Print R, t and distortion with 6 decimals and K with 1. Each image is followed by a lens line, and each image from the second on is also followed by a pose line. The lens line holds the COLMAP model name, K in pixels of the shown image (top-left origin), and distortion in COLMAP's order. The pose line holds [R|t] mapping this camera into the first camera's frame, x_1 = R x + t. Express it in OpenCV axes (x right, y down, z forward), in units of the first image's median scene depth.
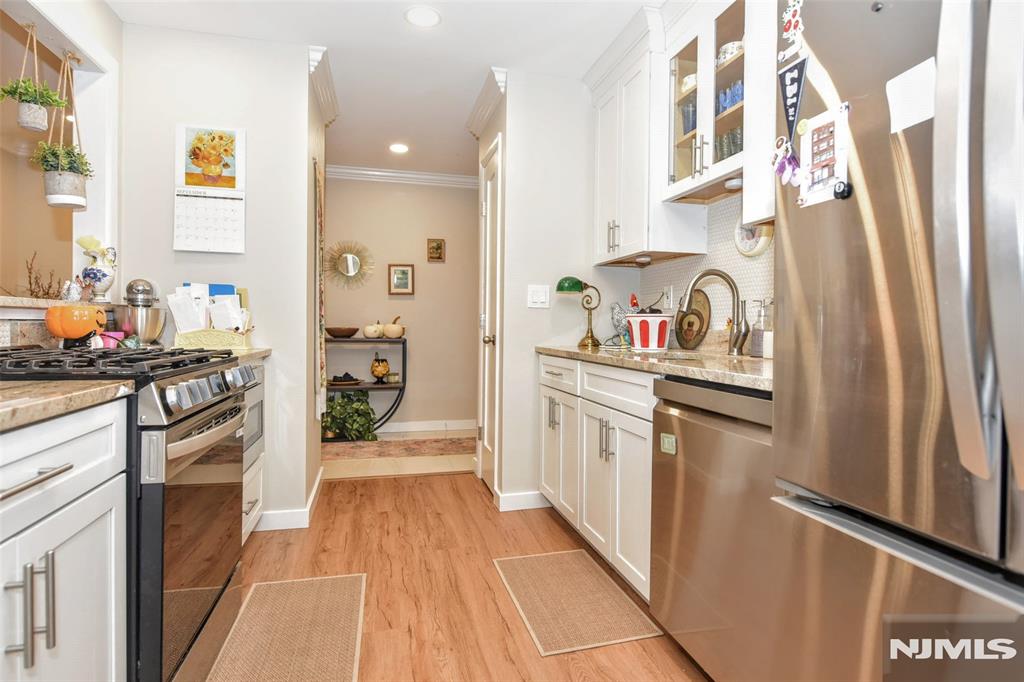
lens RADIAL K [[561.6, 0, 512.0], [0, 561.6, 341.0], [0, 0, 1]] dist [0.002424, -0.000522]
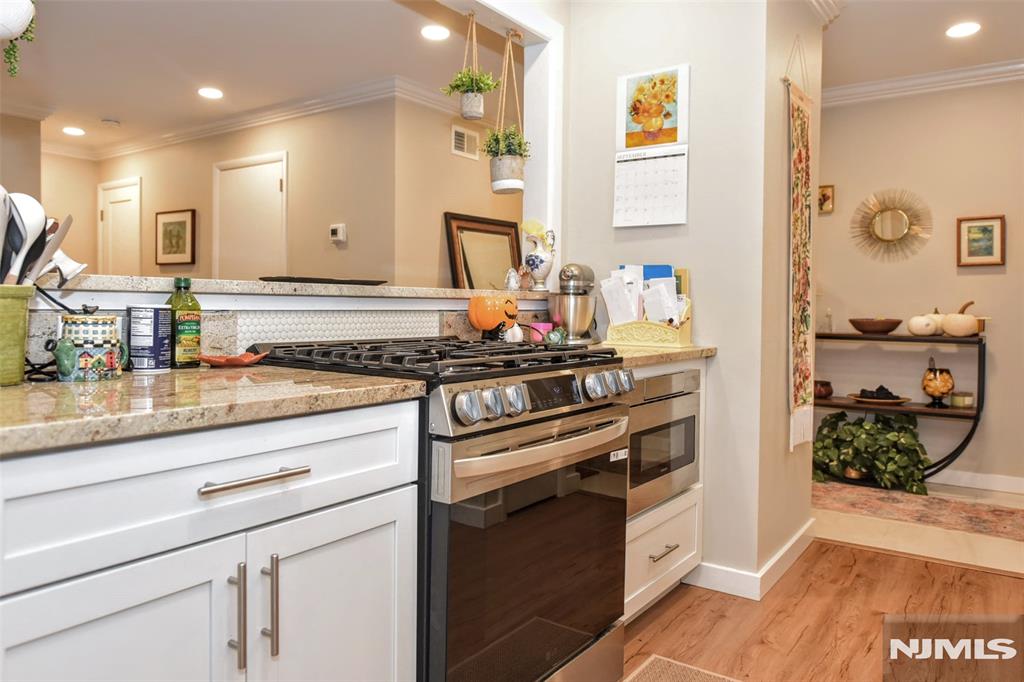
lens RADIAL K [[725.0, 0, 512.8], [0, 725.0, 327.1], [0, 0, 1]] dist [0.001247, -0.001337]
pose [[0.654298, 0.016654, -0.756054, 0.128578], [-0.023272, 0.999727, 0.001882, -0.009448], [0.755879, 0.016363, 0.654507, 0.168912]]
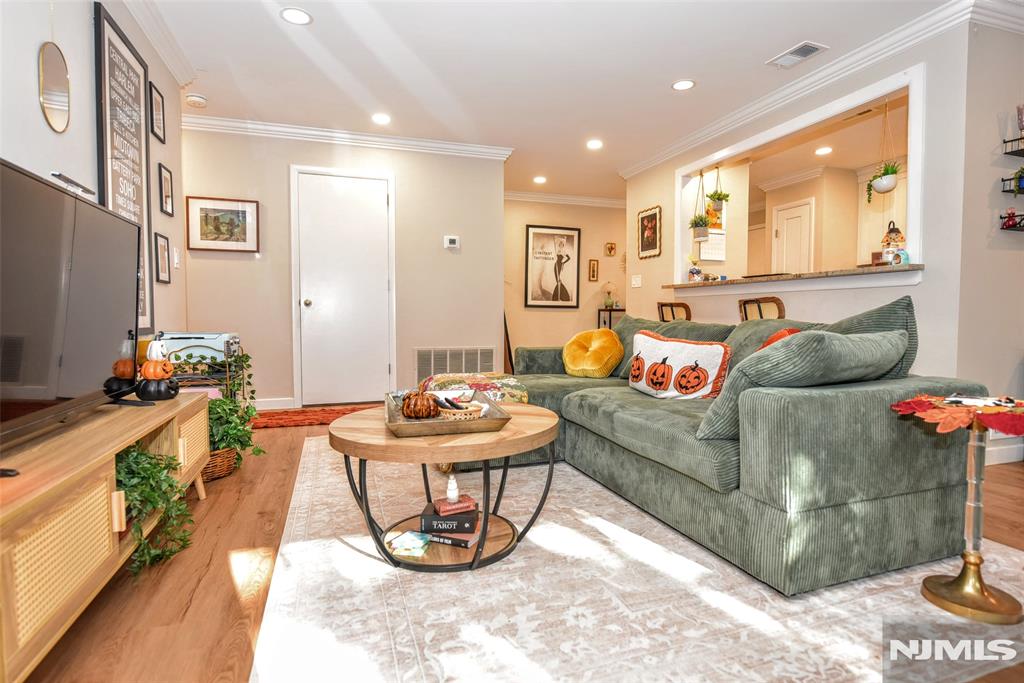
lens RADIAL K [[561.6, 0, 512.0], [0, 561.6, 341.5], [0, 0, 1]] dist [0.002424, -0.000522]
pose [[0.997947, -0.012082, 0.062898, -1.413097], [0.011048, 0.999798, 0.016764, 0.101942], [-0.063088, -0.016035, 0.997879, -1.041370]]
